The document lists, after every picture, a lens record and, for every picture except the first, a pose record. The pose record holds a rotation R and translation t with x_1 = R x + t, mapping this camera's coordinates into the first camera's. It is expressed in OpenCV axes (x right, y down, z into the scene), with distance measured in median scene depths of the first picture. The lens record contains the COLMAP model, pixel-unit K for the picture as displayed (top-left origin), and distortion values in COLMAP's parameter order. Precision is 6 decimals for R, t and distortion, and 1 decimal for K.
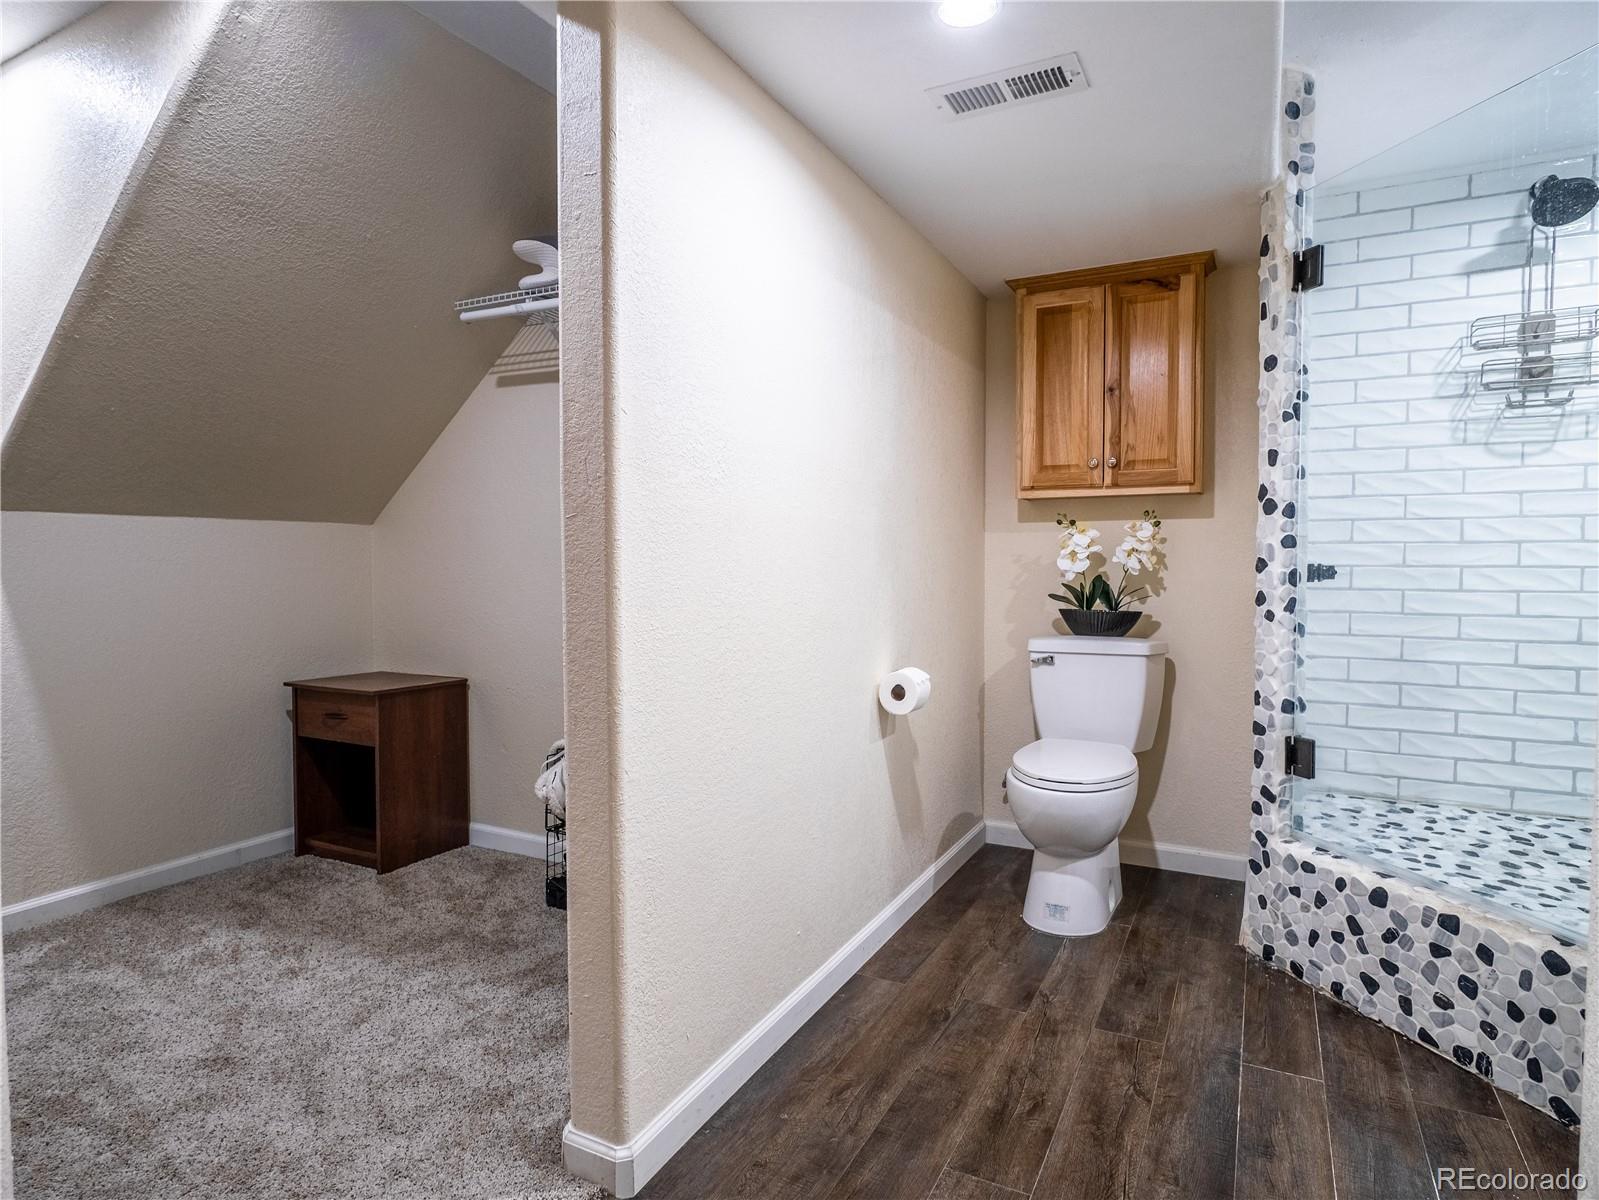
lens RADIAL K [[874.0, 0, 795.8], [0, 874.0, 595.6], [0, 0, 1]] dist [-0.004544, 0.000969]
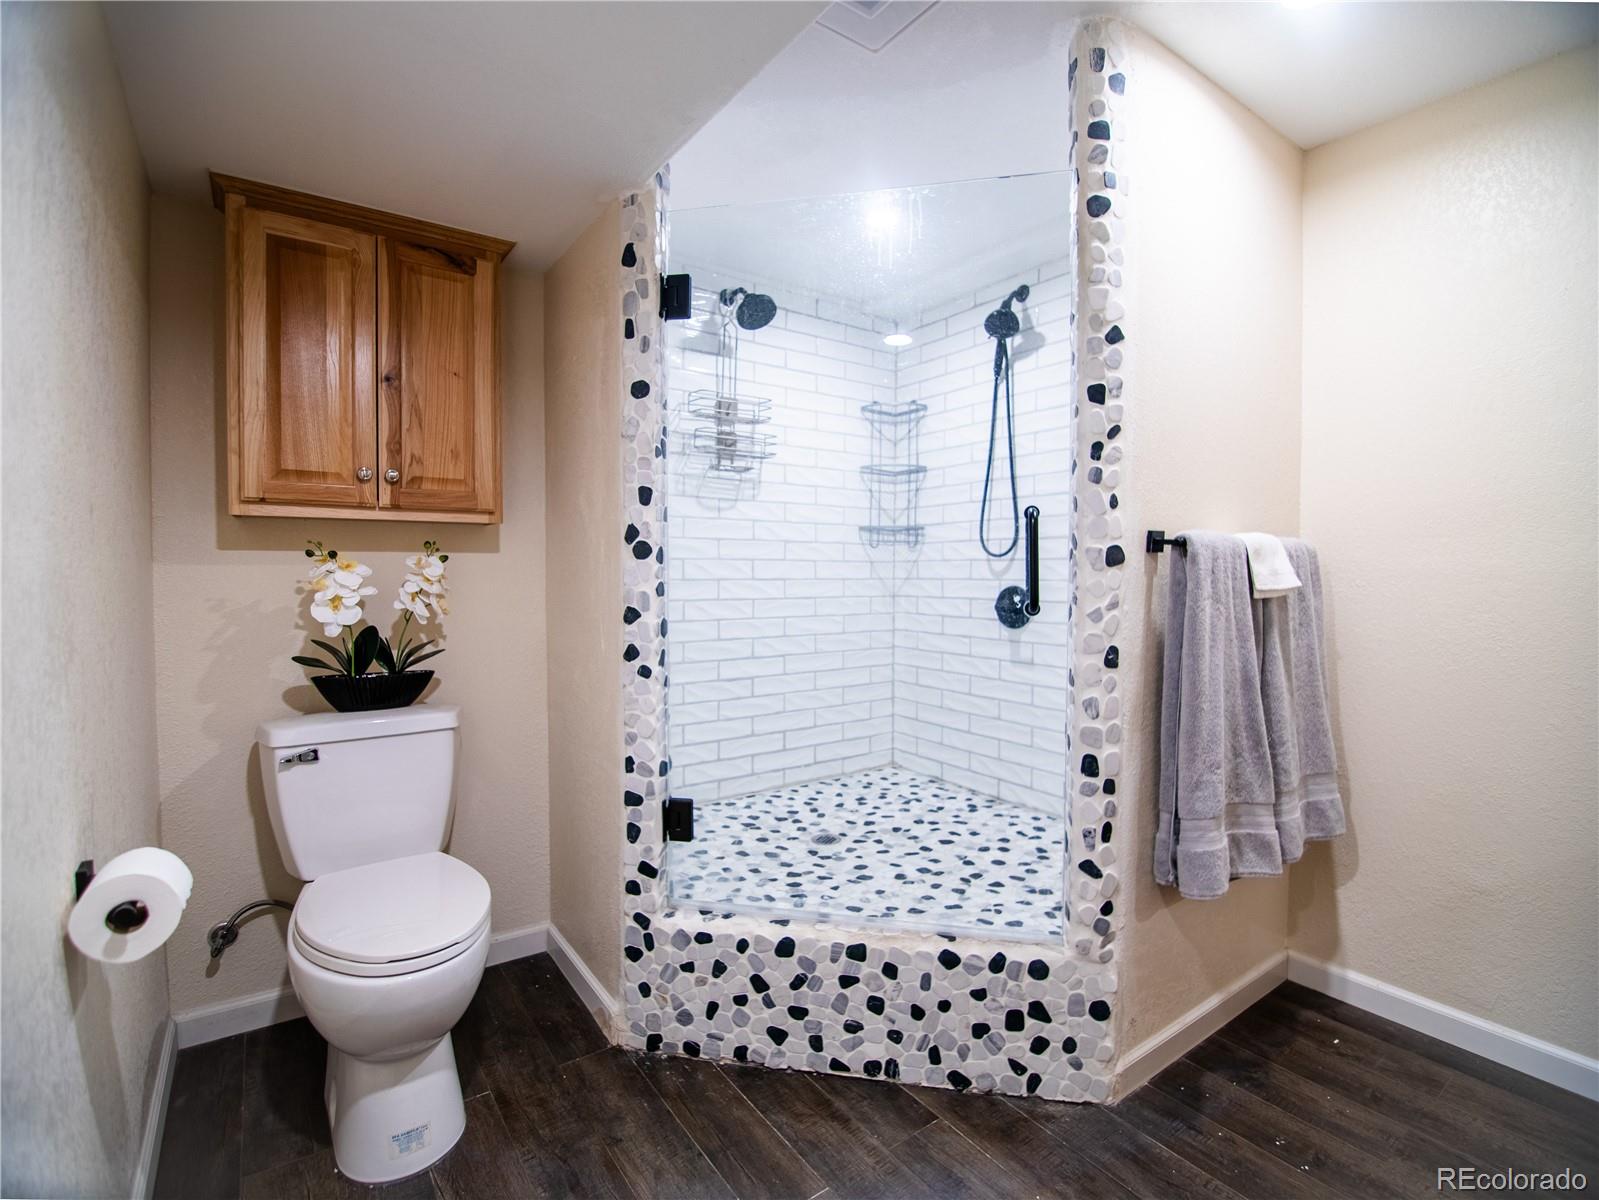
lens RADIAL K [[745.2, 0, 798.4], [0, 745.2, 594.1], [0, 0, 1]] dist [-0.005152, -0.015932]
pose [[0.447379, -0.026713, 0.893945, -0.068140], [0.032857, 0.999370, 0.013420, -0.062222], [-0.893741, 0.023368, 0.447975, 0.518406]]
